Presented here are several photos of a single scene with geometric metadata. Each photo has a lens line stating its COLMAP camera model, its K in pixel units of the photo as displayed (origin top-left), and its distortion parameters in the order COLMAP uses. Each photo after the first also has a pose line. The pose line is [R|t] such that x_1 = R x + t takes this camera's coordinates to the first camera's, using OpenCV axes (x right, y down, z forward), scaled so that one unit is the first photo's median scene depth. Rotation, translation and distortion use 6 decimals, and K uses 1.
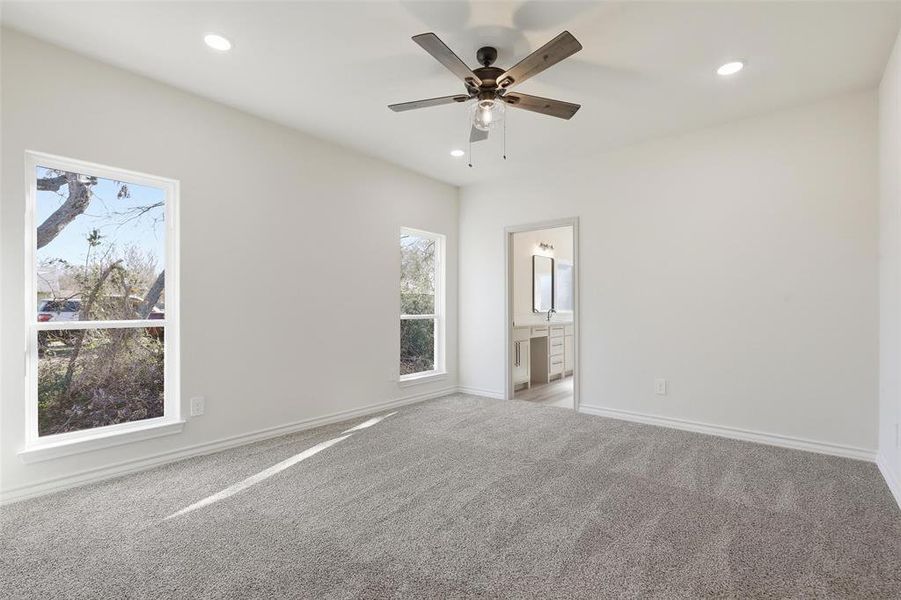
lens RADIAL K [[414.2, 0, 453.3], [0, 414.2, 307.5], [0, 0, 1]] dist [0.001835, 0.000106]
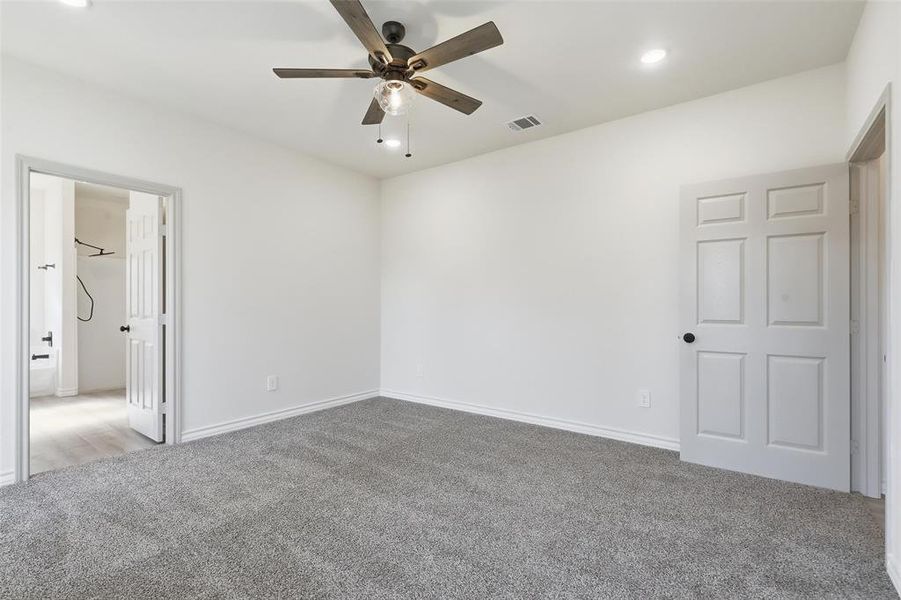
lens RADIAL K [[414.2, 0, 453.3], [0, 414.2, 307.5], [0, 0, 1]] dist [0.001835, 0.000106]
pose [[-0.063530, -0.000934, 0.997980, -0.719575], [-0.003390, 0.999994, 0.000721, -0.002479], [-0.997974, -0.003337, -0.063532, 0.795226]]
